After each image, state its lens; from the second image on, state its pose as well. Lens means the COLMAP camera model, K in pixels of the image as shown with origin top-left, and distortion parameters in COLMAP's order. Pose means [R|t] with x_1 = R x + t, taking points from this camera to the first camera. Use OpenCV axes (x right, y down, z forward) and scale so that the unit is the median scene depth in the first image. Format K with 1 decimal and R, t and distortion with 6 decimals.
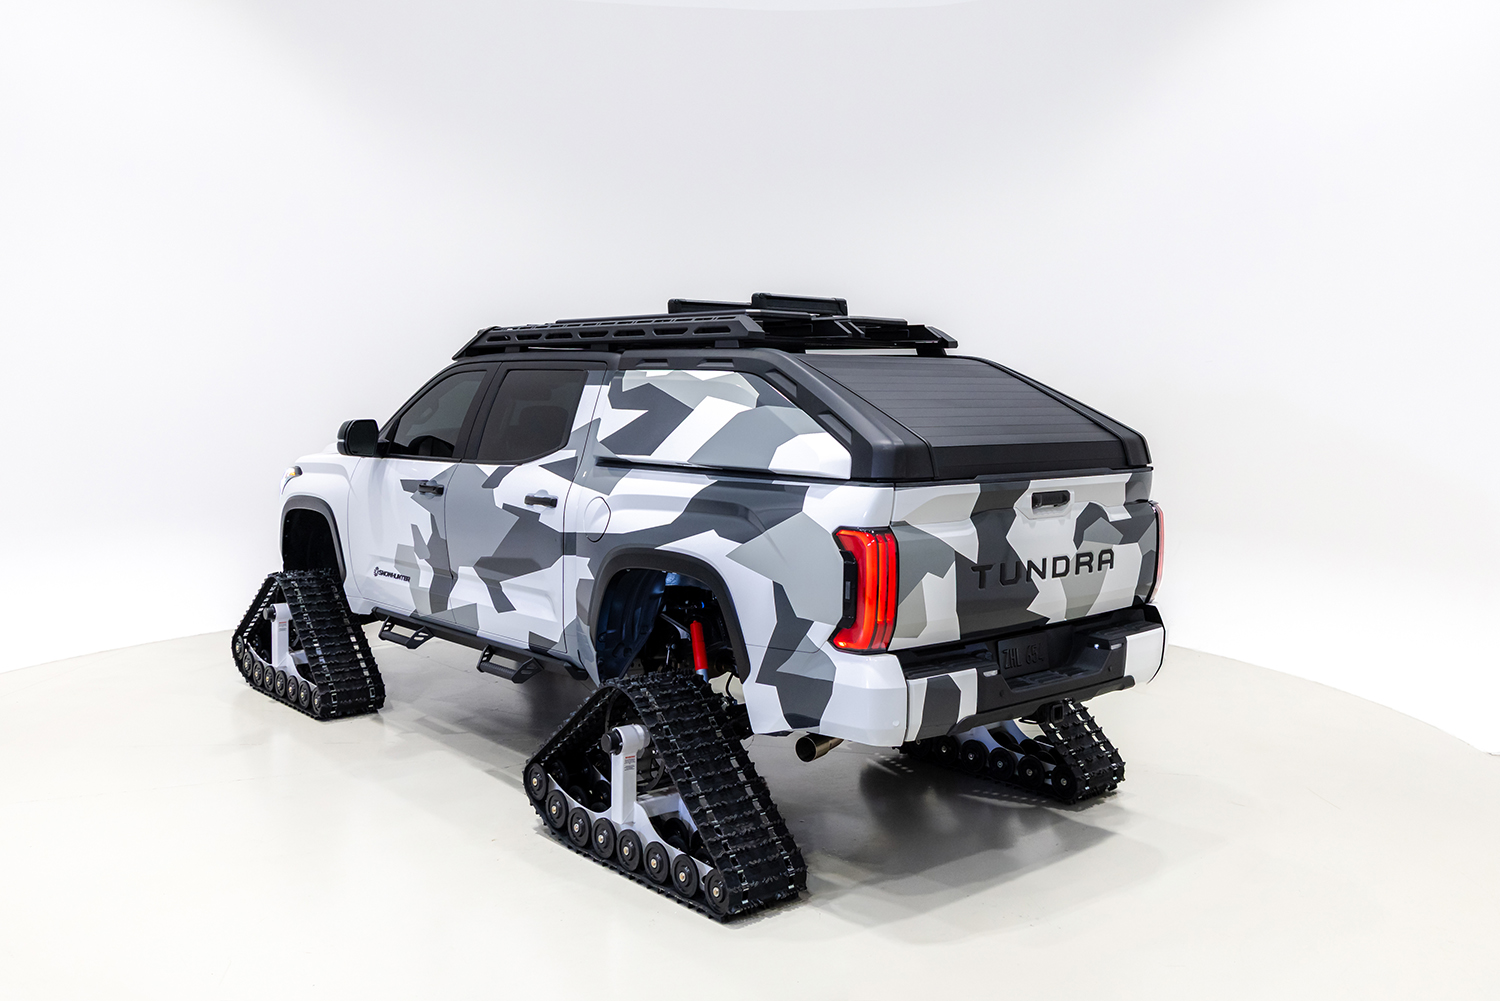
lens RADIAL K [[1324.0, 0, 750.7], [0, 1324.0, 492.5], [0, 0, 1]] dist [0.015688, 0.001043]
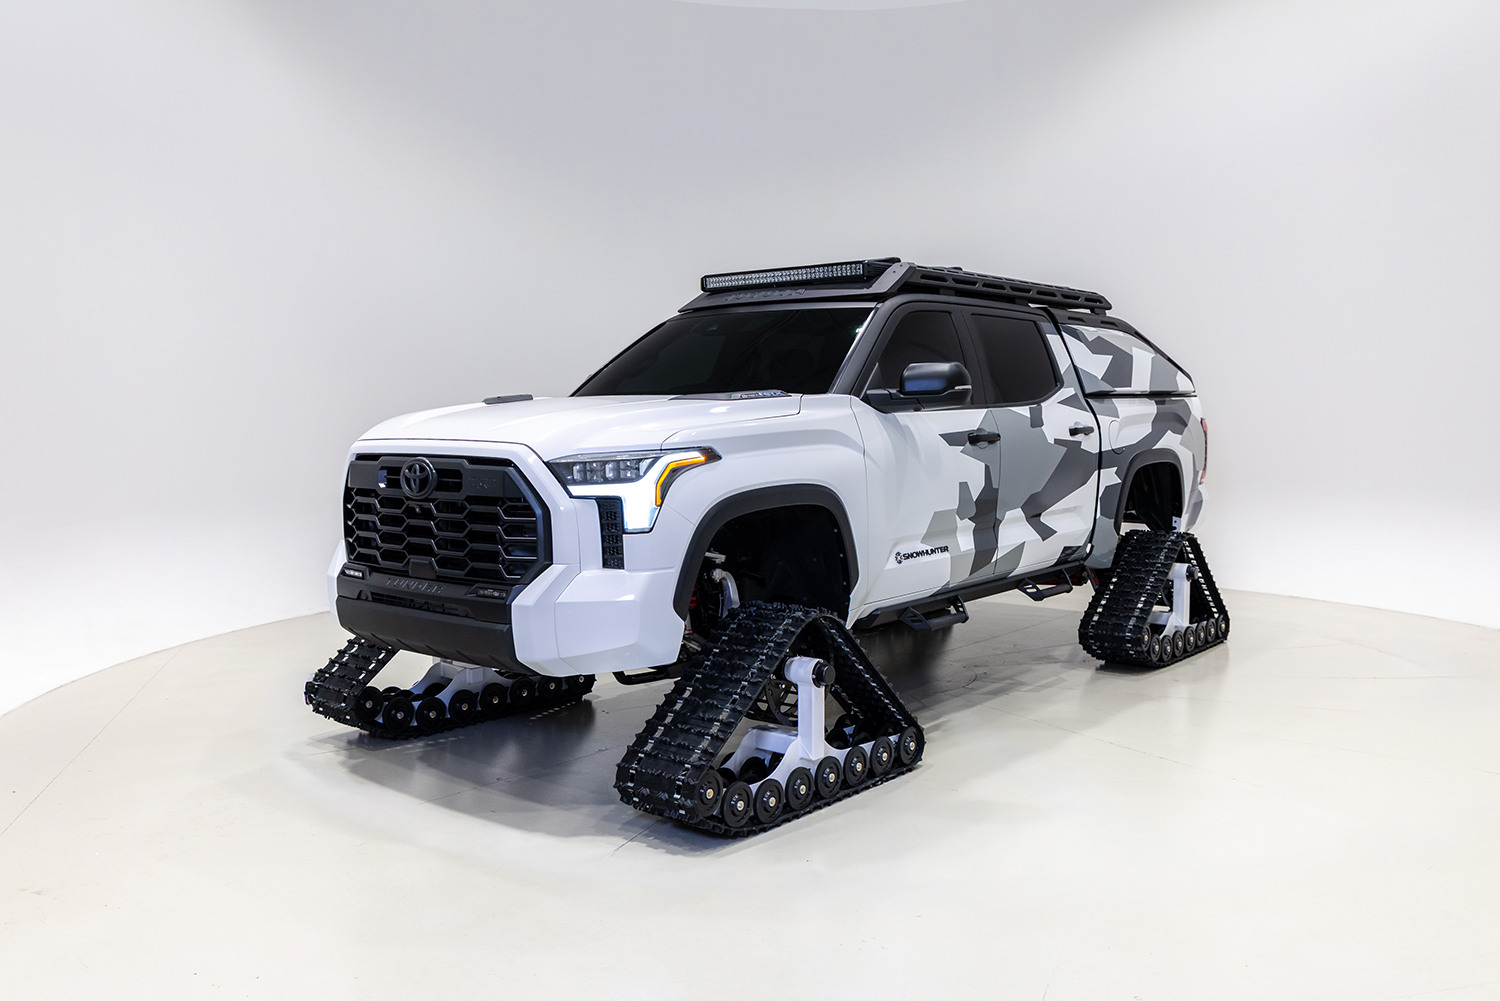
lens RADIAL K [[1245.4, 0, 743.2], [0, 1245.4, 530.0], [0, 0, 1]] dist [0.024546, -0.019238]
pose [[-0.171729, -0.108746, 0.979124, -1.408170], [0.078022, 0.989266, 0.123556, -0.078406], [-0.982050, 0.097611, -0.161401, 1.724071]]
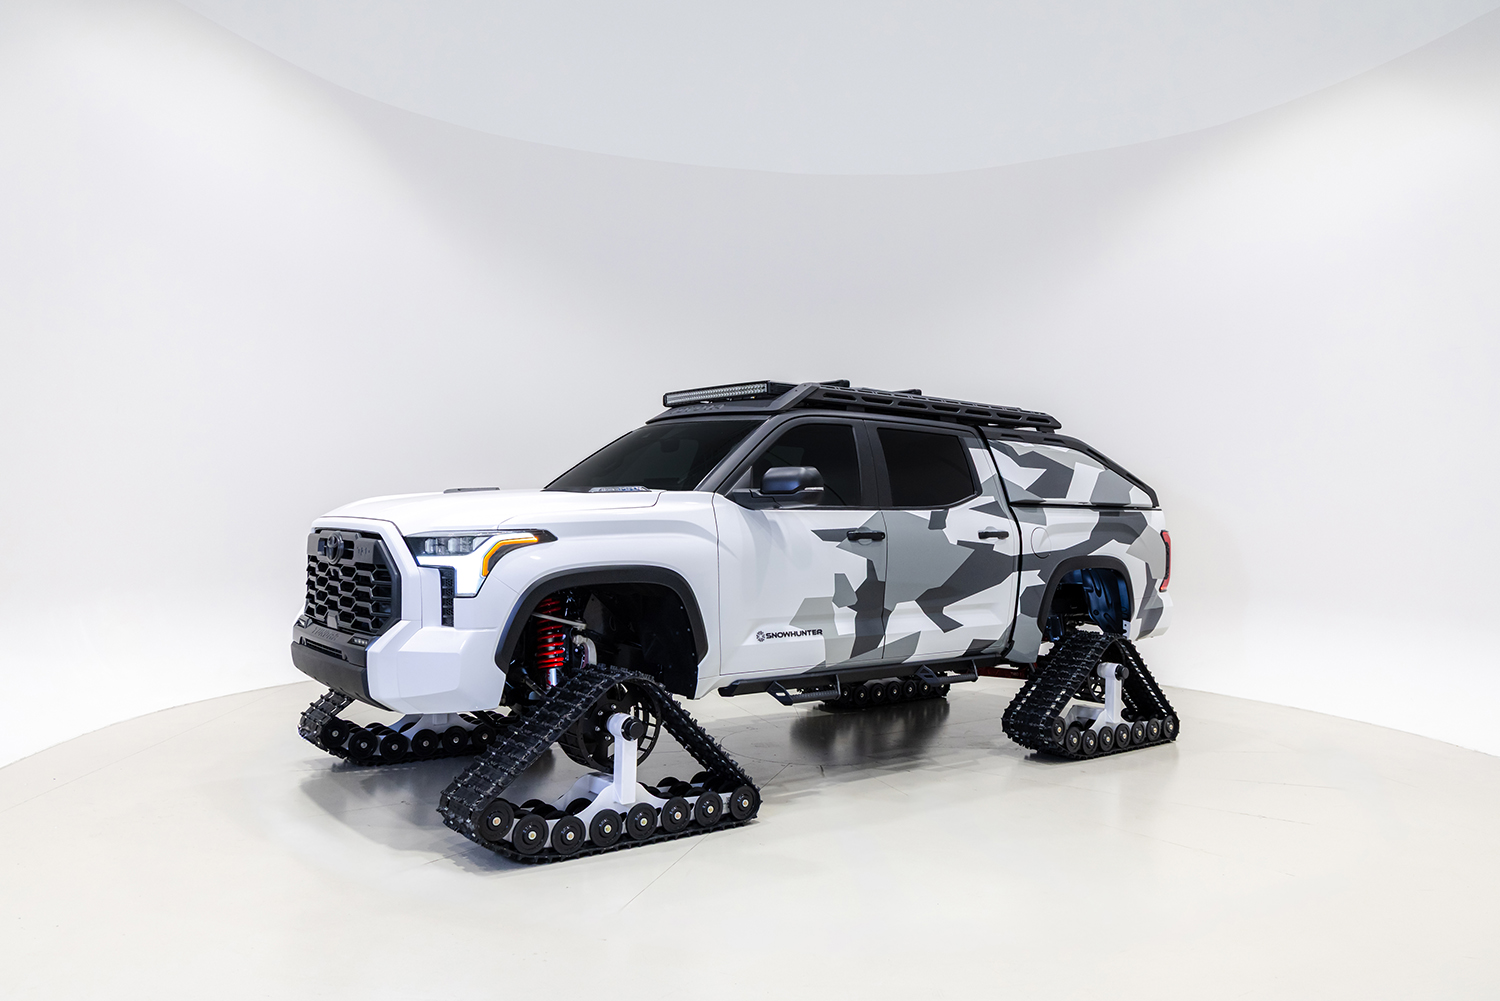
lens RADIAL K [[1109.9, 0, 742.3], [0, 1109.9, 509.9], [0, 0, 1]] dist [0.002845, 0.003193]
pose [[0.032032, -0.010332, 0.999433, -1.471610], [0.049606, 0.998731, 0.008735, -0.046878], [-0.998255, 0.049298, 0.032504, 1.404186]]
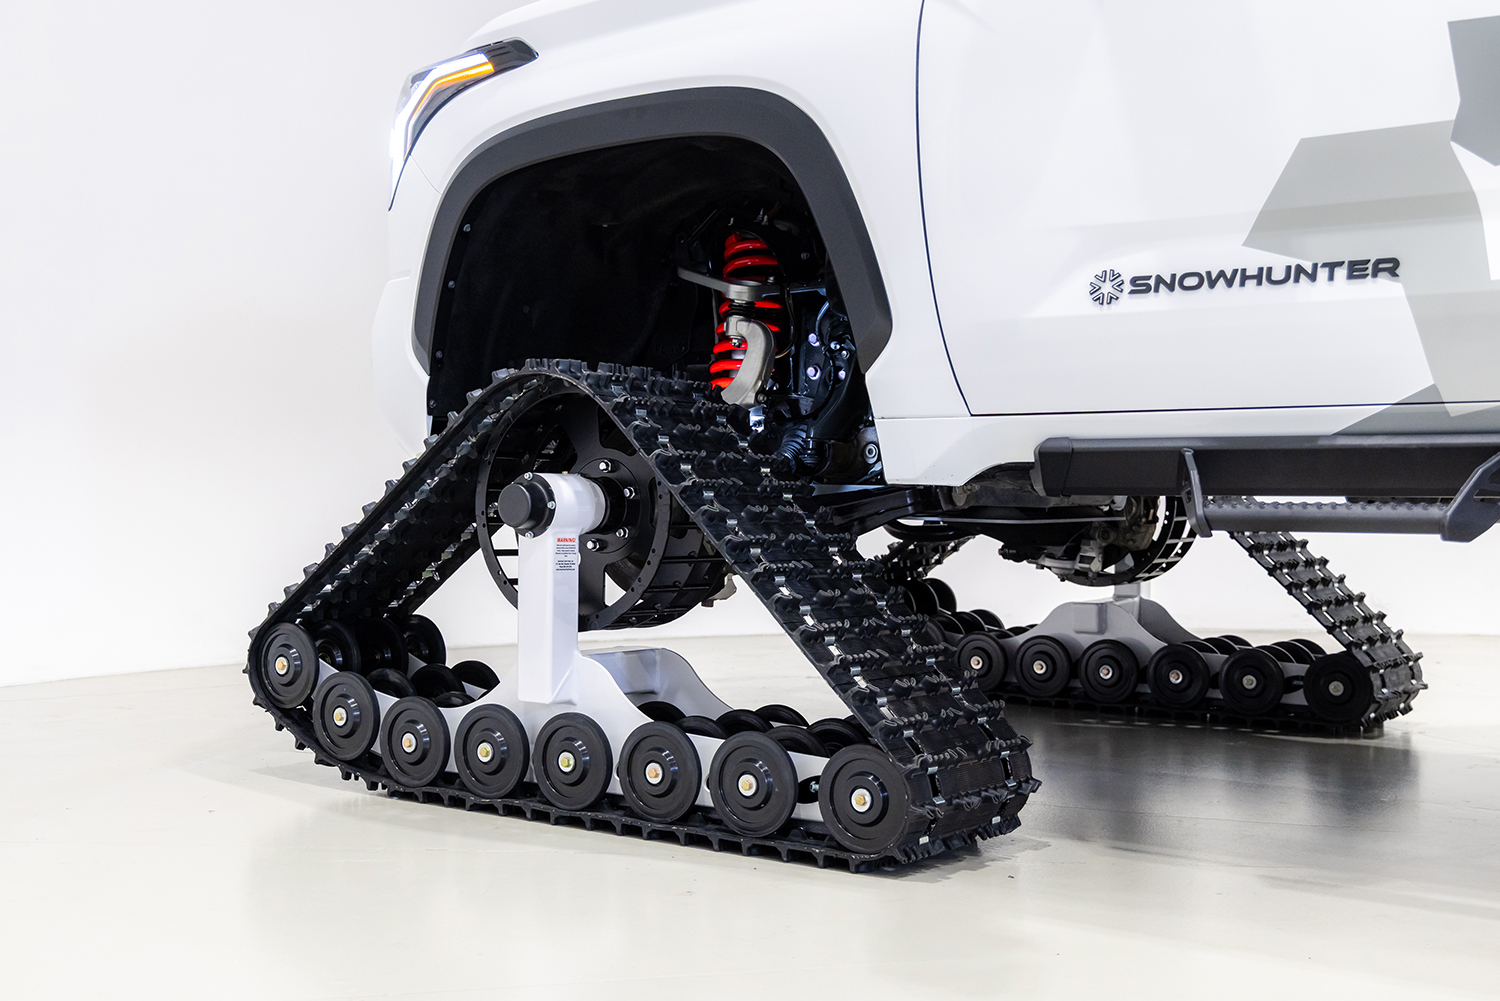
lens RADIAL K [[1858.3, 0, 741.8], [0, 1858.3, 505.9], [0, 0, 1]] dist [0.031722, 0.000000]
pose [[0.970863, -0.011727, 0.239349, -0.626148], [0.024916, 0.998328, -0.052152, 0.170317], [-0.238337, 0.056596, 0.969532, 0.952623]]
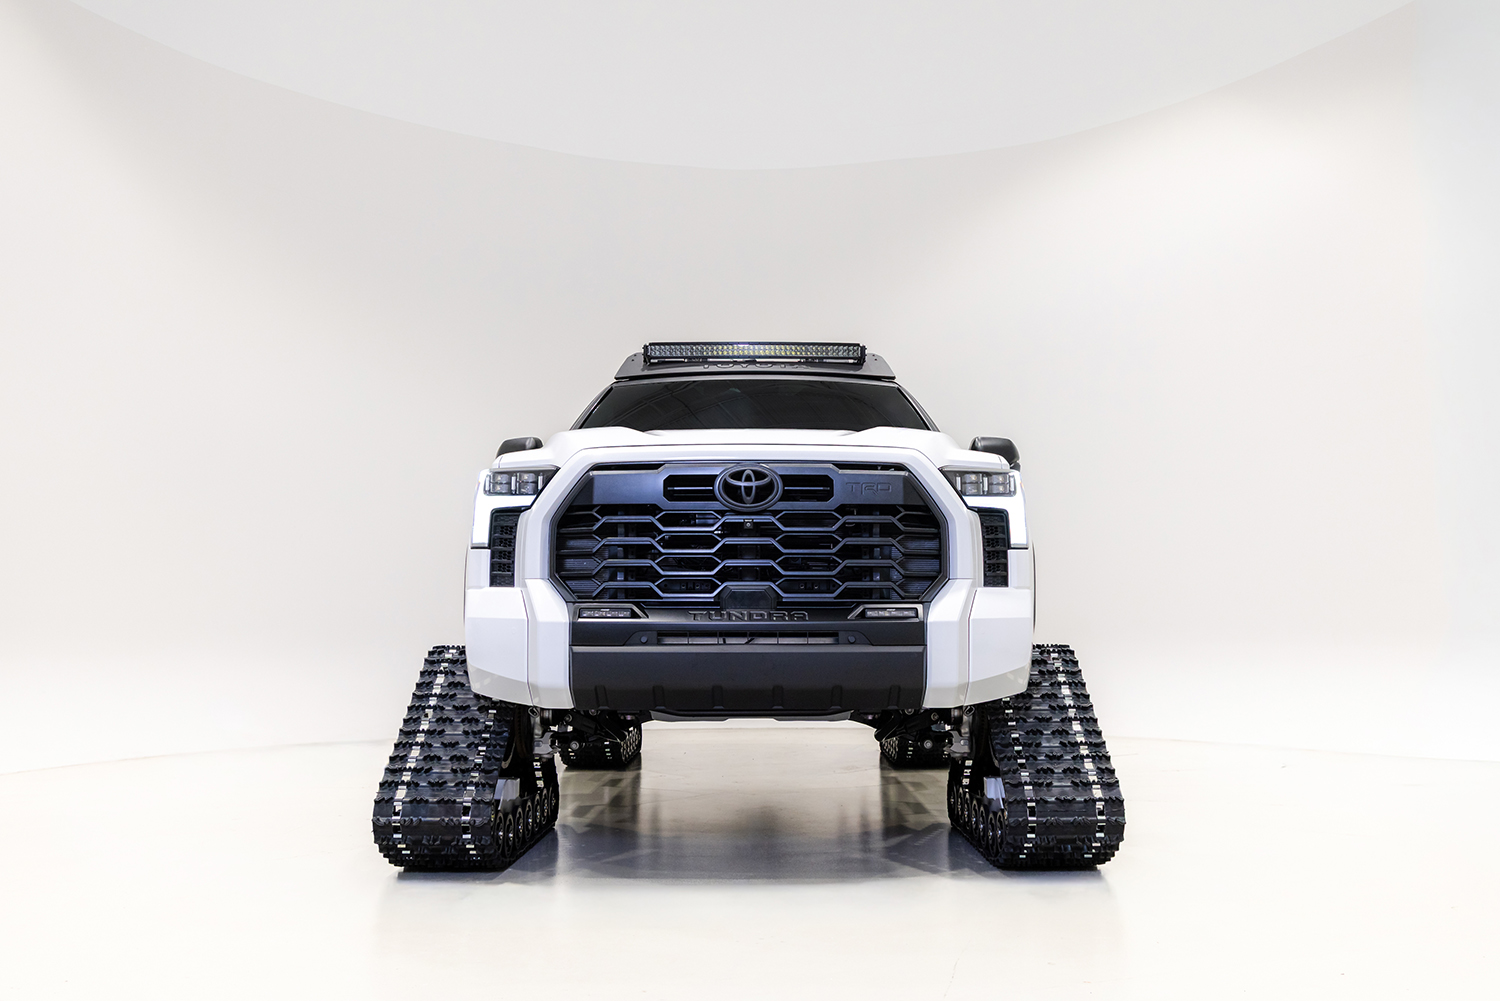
lens RADIAL K [[1299.5, 0, 748.2], [0, 1299.5, 508.8], [0, 0, 1]] dist [-0.006750, 0.001437]
pose [[-0.766664, 0.044131, 0.640531, -0.982584], [0.032908, 0.999025, -0.029442, 0.013486], [-0.641205, -0.001494, -0.767368, 2.403627]]
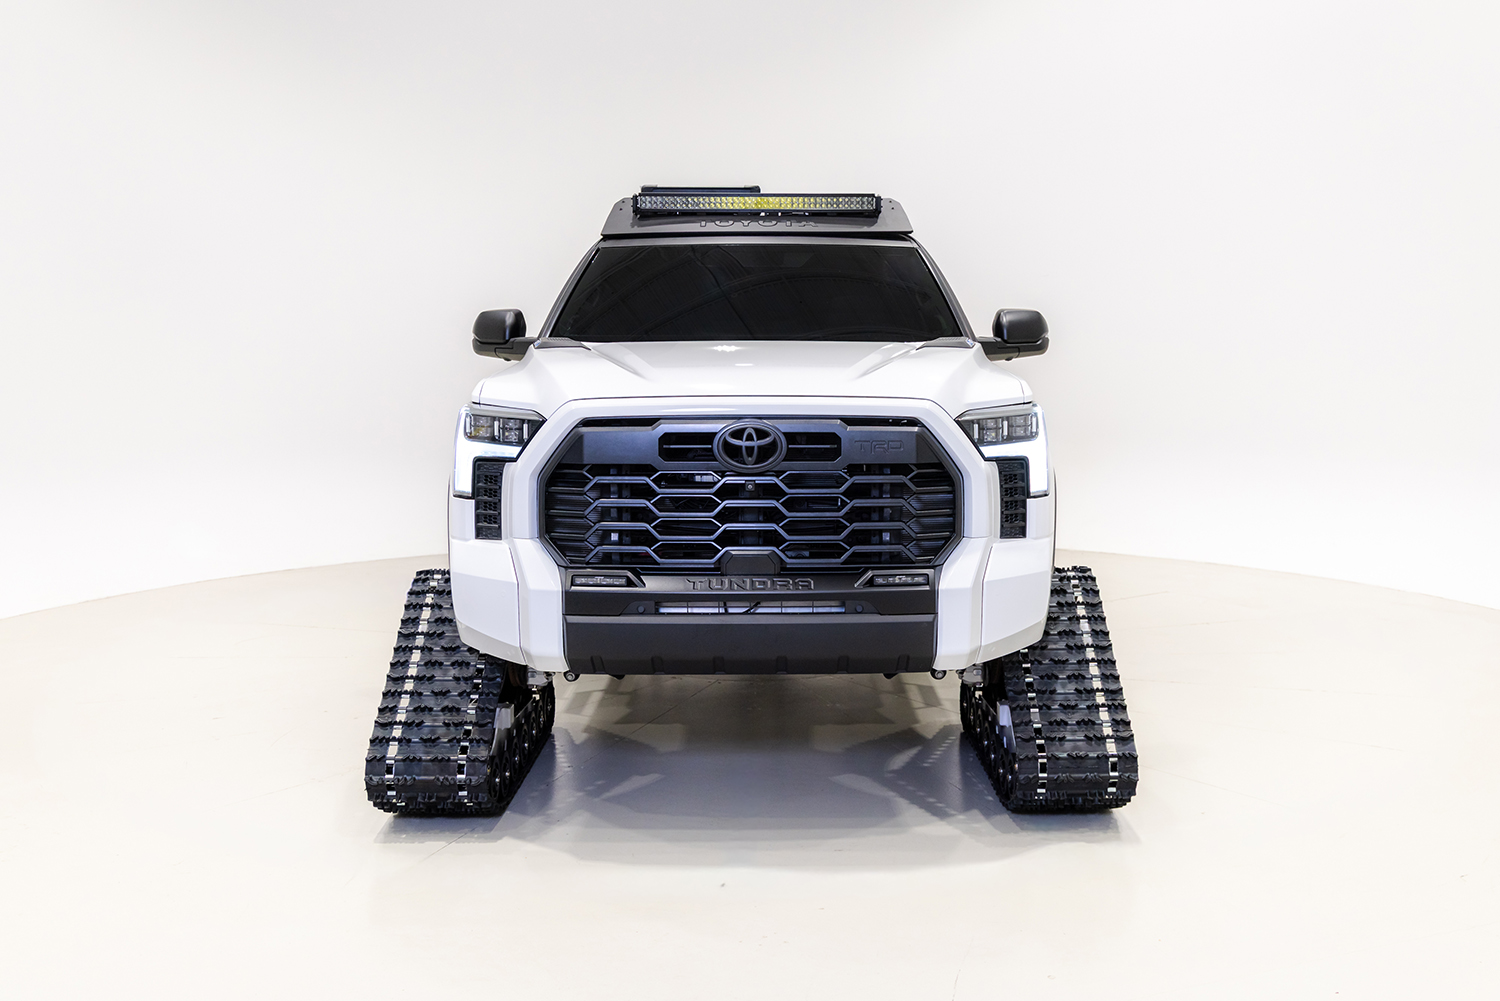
lens RADIAL K [[1445.5, 0, 764.7], [0, 1445.5, 500.3], [0, 0, 1]] dist [0.019479, 0.000000]
pose [[-0.771435, -0.080386, 0.631210, -1.002550], [0.037222, 0.984589, 0.170880, -0.130406], [-0.635218, 0.155317, -0.756554, 2.415884]]
